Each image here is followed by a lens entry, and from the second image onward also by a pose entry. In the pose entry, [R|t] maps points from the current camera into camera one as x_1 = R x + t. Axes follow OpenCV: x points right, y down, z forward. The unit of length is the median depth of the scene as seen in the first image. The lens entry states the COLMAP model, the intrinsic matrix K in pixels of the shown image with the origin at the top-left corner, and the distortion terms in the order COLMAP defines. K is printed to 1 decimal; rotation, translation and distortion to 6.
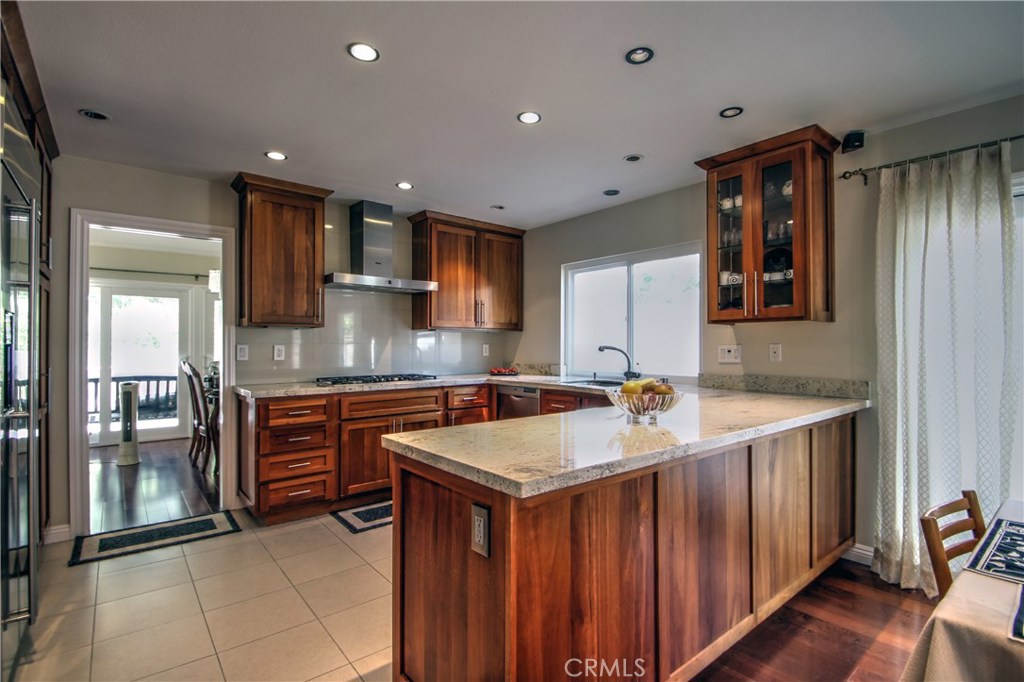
lens RADIAL K [[484.5, 0, 522.1], [0, 484.5, 342.7], [0, 0, 1]] dist [0.011175, -0.015546]
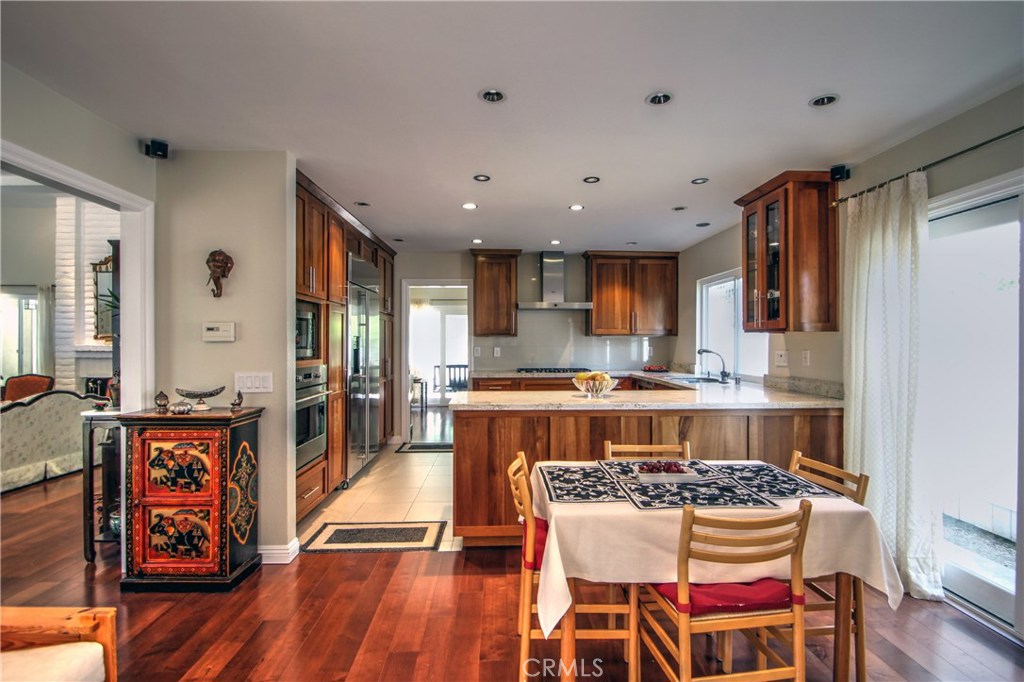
lens RADIAL K [[484.5, 0, 519.3], [0, 484.5, 342.1], [0, 0, 1]] dist [0.011175, -0.015546]
pose [[0.797452, -0.000026, -0.603383, 0.583630], [0.002313, 0.999993, 0.003015, -0.018671], [0.603378, -0.003800, 0.797446, -0.272704]]
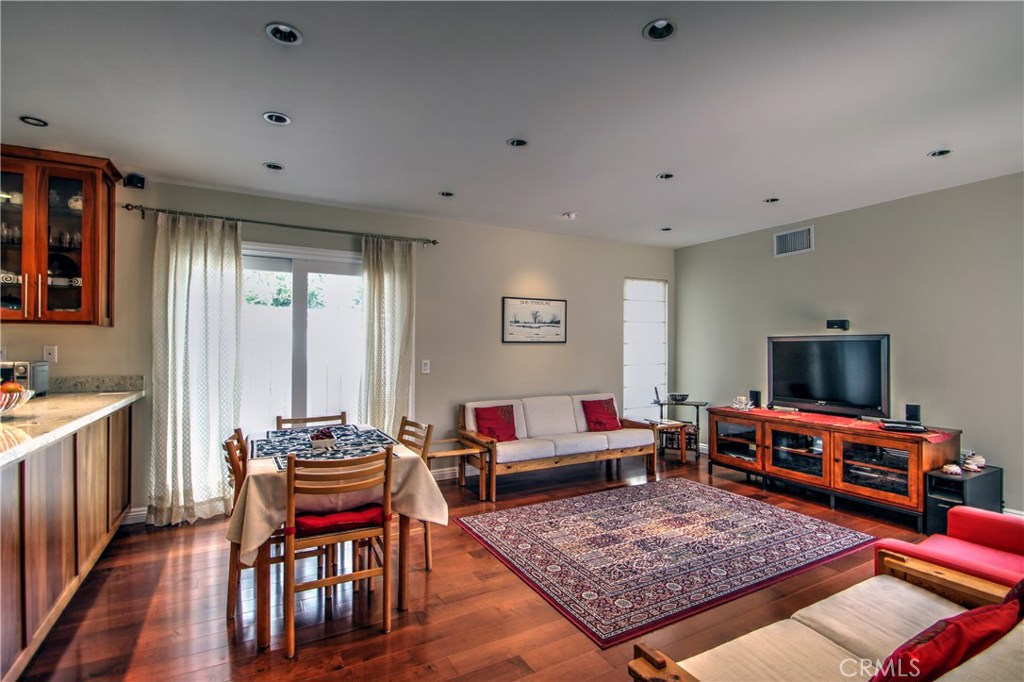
lens RADIAL K [[484.5, 0, 521.1], [0, 484.5, 340.2], [0, 0, 1]] dist [0.011175, -0.015546]
pose [[0.182195, 0.014541, 0.983155, -0.259221], [-0.006822, 0.999885, -0.013524, -0.001521], [-0.983239, -0.004243, 0.182273, -0.142737]]
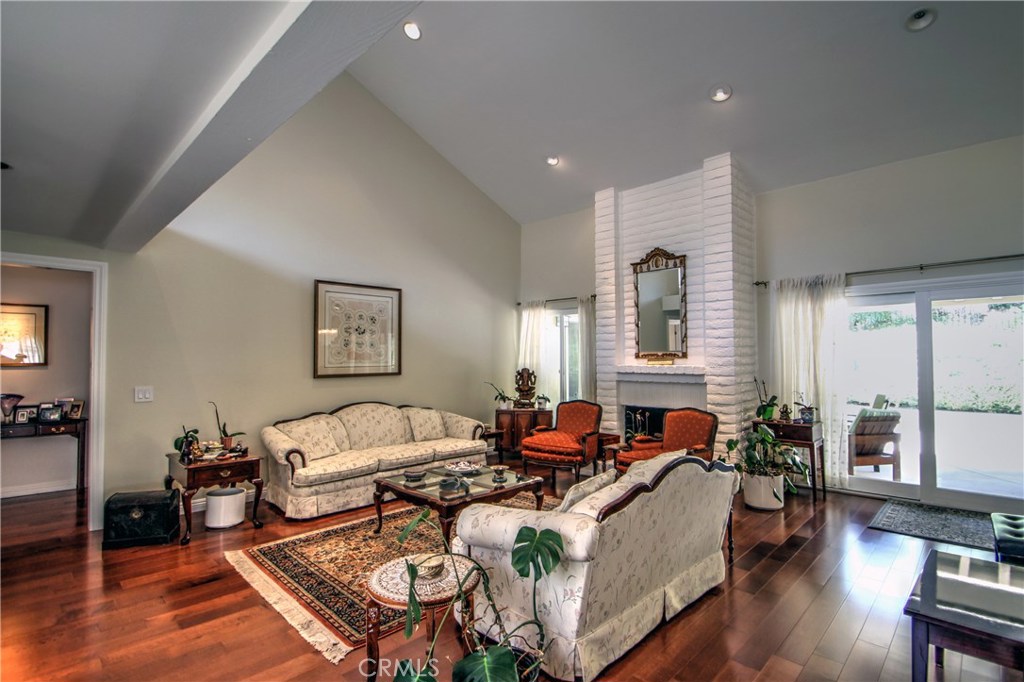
lens RADIAL K [[484.5, 0, 524.3], [0, 484.5, 347.2], [0, 0, 1]] dist [0.011175, -0.015546]
pose [[0.114823, -0.027475, -0.993006, -0.489503], [0.008158, 0.999610, -0.026714, -0.024143], [0.993352, -0.005034, 0.115002, -0.285464]]
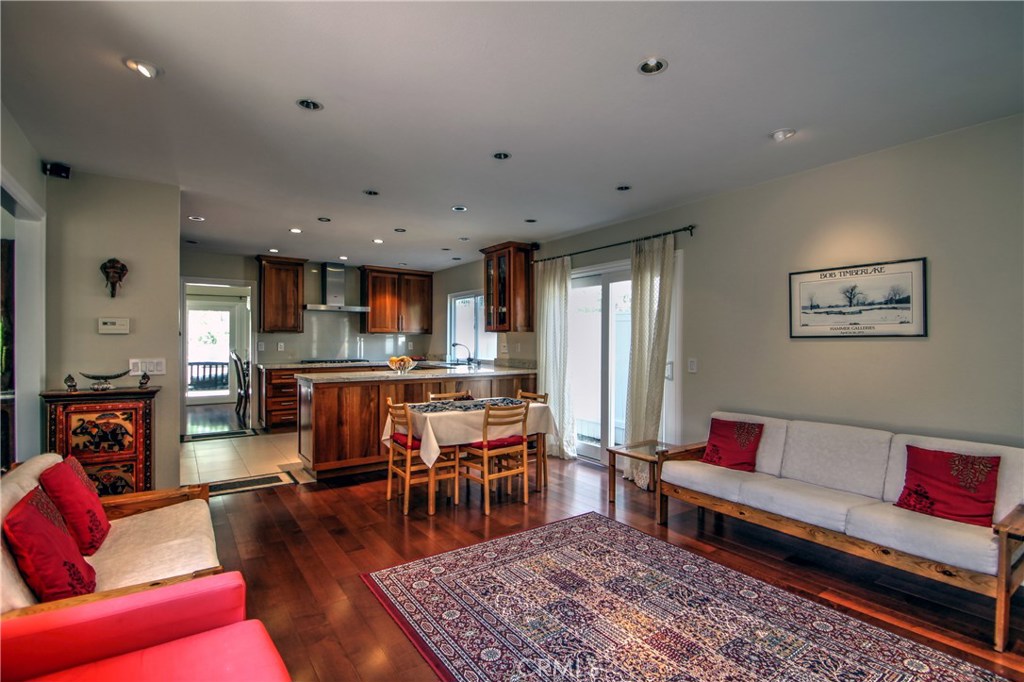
lens RADIAL K [[484.5, 0, 519.3], [0, 484.5, 341.8], [0, 0, 1]] dist [0.011175, -0.015546]
pose [[0.996890, 0.002340, -0.078772, 0.591685], [-0.002033, 0.999990, 0.003978, -0.007953], [0.078781, -0.003806, 0.996885, -0.828428]]
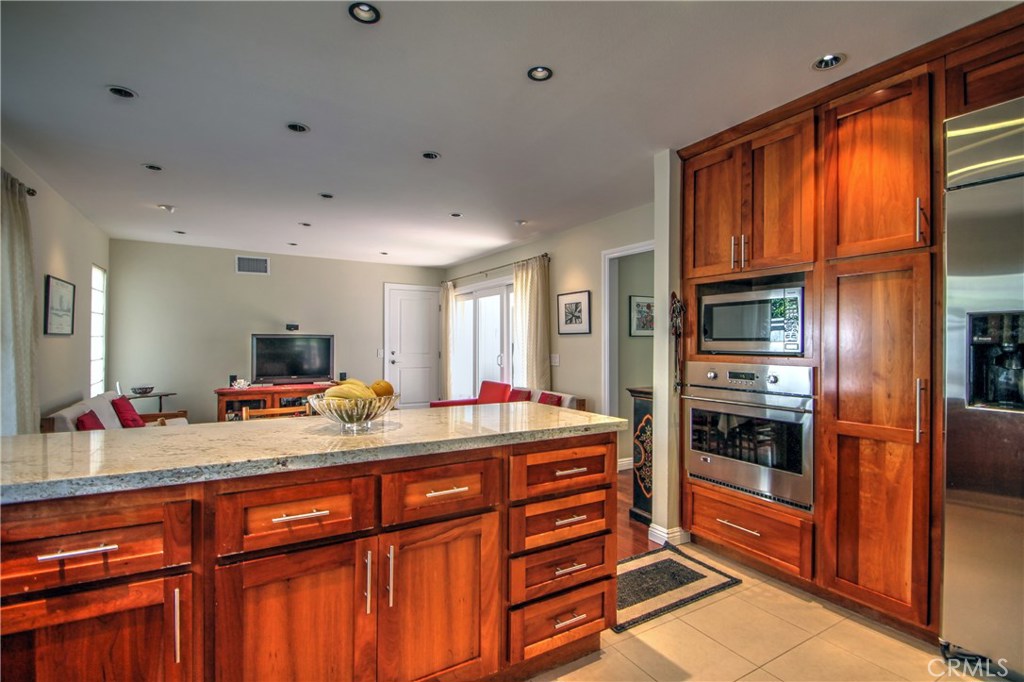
lens RADIAL K [[484.5, 0, 519.7], [0, 484.5, 343.8], [0, 0, 1]] dist [0.011175, -0.015546]
pose [[-0.989246, -0.004555, 0.146191, -0.091098], [-0.005184, 0.999979, -0.003922, 0.004926], [-0.146170, -0.004637, -0.989249, 1.007305]]
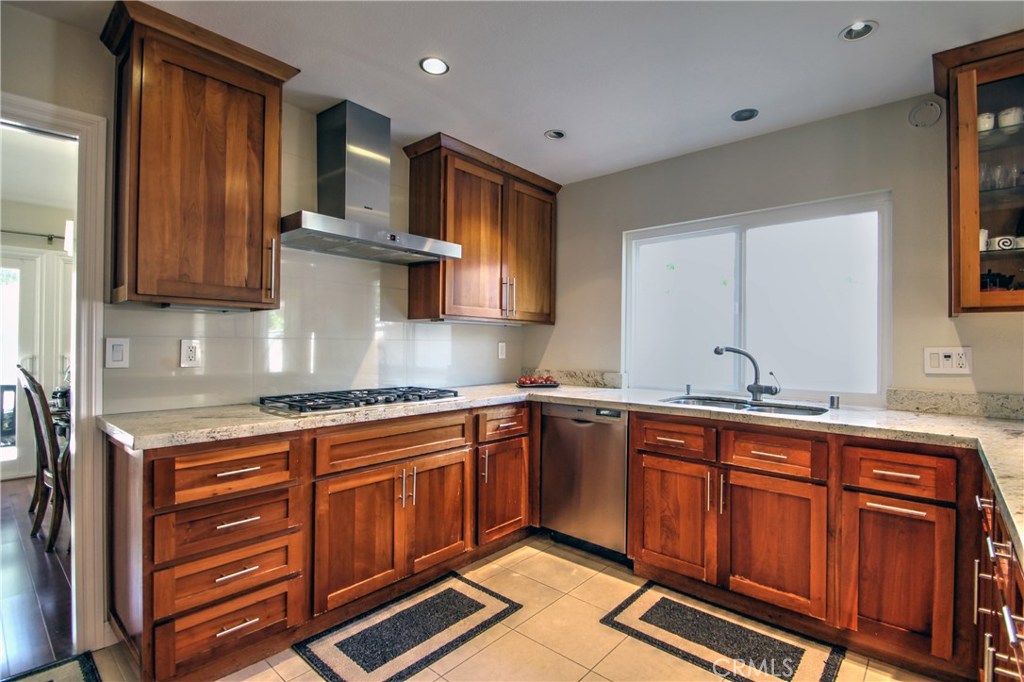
lens RADIAL K [[484.5, 0, 521.9], [0, 484.5, 342.2], [0, 0, 1]] dist [0.011175, -0.015546]
pose [[0.986769, 0.010407, 0.161798, -0.231257], [-0.010502, 0.999945, -0.000270, 0.003884], [-0.161792, -0.001433, 0.986824, 0.415718]]
